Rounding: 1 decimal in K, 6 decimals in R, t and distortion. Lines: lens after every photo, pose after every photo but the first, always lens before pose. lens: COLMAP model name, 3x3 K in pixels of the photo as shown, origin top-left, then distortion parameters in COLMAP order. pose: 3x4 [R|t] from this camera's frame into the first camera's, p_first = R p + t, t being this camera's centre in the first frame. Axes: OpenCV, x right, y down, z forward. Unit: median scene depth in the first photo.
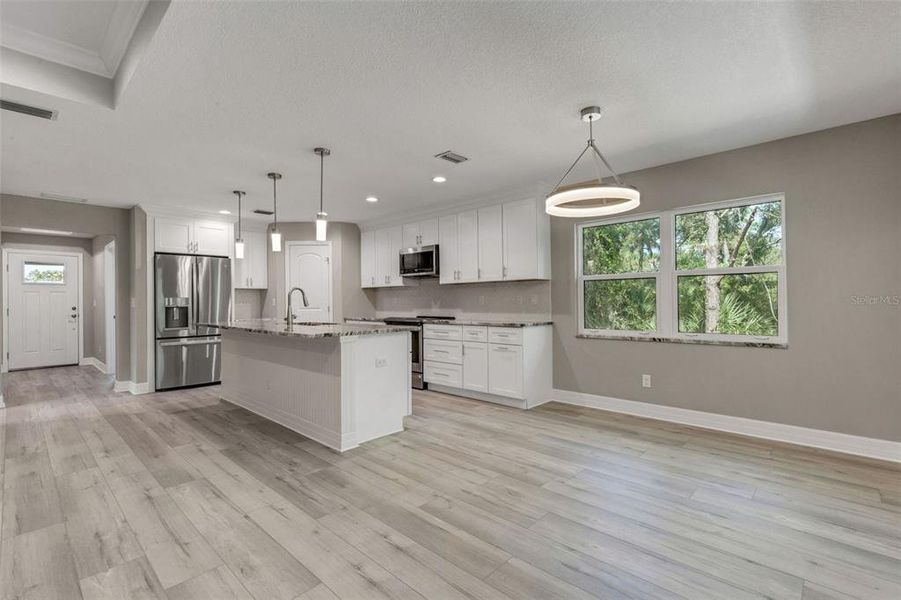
lens RADIAL K [[413.1, 0, 451.2], [0, 413.1, 299.2], [0, 0, 1]] dist [0.010408, -0.000240]
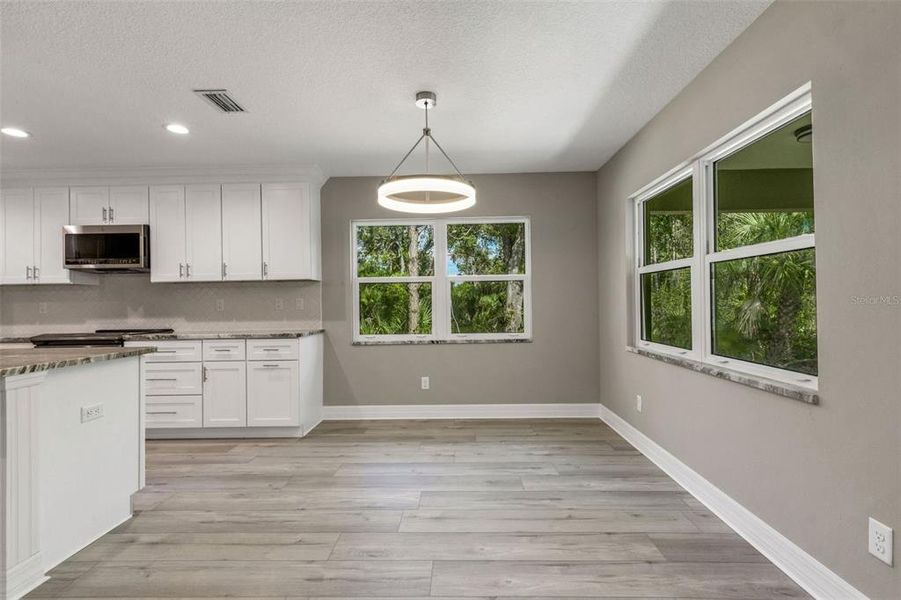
lens RADIAL K [[413.1, 0, 451.2], [0, 413.1, 299.2], [0, 0, 1]] dist [0.010408, -0.000240]
pose [[0.745461, 0.003753, 0.666539, -0.135907], [0.004649, 0.999931, -0.010830, 0.001948], [-0.666533, 0.011172, 0.745391, 0.169836]]
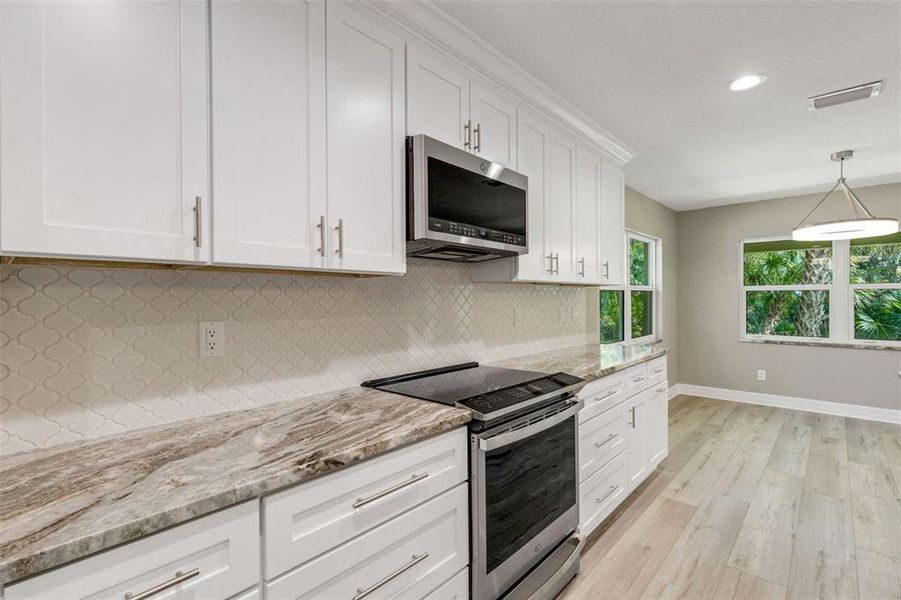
lens RADIAL K [[413.1, 0, 451.2], [0, 413.1, 299.2], [0, 0, 1]] dist [0.010408, -0.000240]
pose [[-0.014393, 0.009342, 0.999853, -0.486525], [0.002802, 0.999953, -0.009302, -0.018069], [-0.999892, 0.002668, -0.014418, 1.249800]]
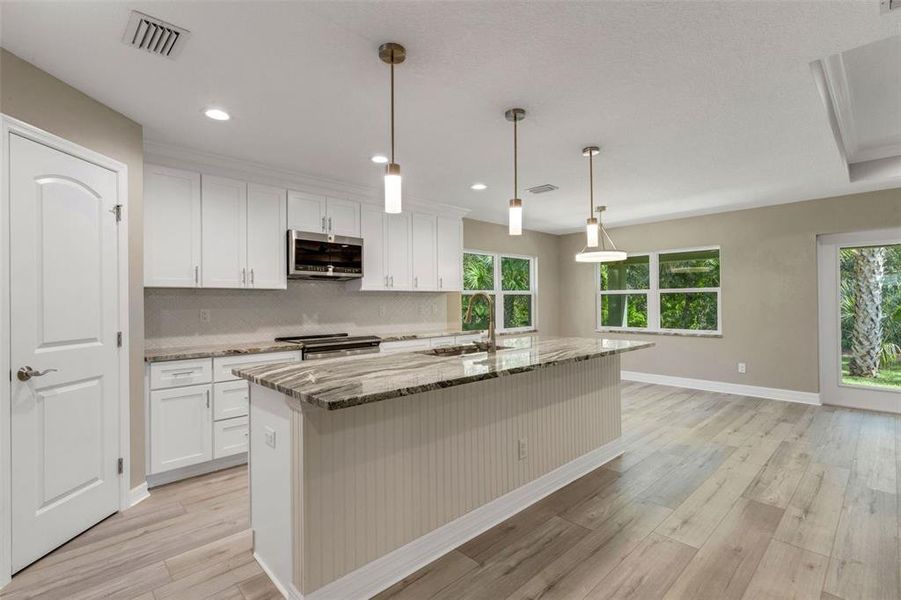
lens RADIAL K [[418.1, 0, 446.5], [0, 418.1, 300.7], [0, 0, 1]] dist [0.002313, 0.000843]
pose [[0.057052, 0.013499, 0.998280, -0.924195], [0.004654, 0.999894, -0.013787, -0.007578], [-0.998360, 0.005433, 0.056983, 0.933918]]
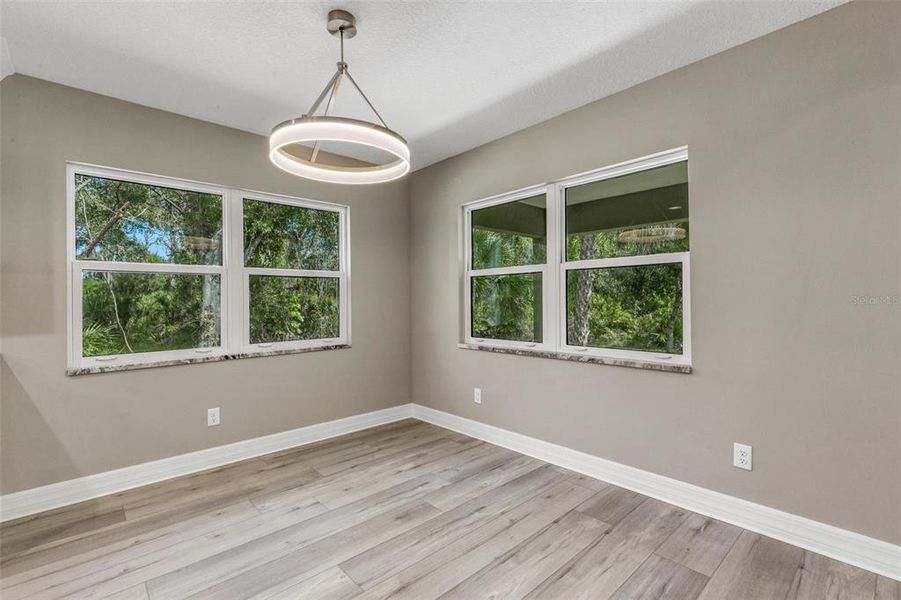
lens RADIAL K [[404.1, 0, 448.7], [0, 404.1, 301.6], [0, 0, 1]] dist [0.005619, -0.000069]
pose [[0.069669, 0.007227, 0.997544, -0.174268], [0.005437, 0.999956, -0.007624, 0.004154], [-0.997555, 0.005955, 0.069626, 0.466194]]
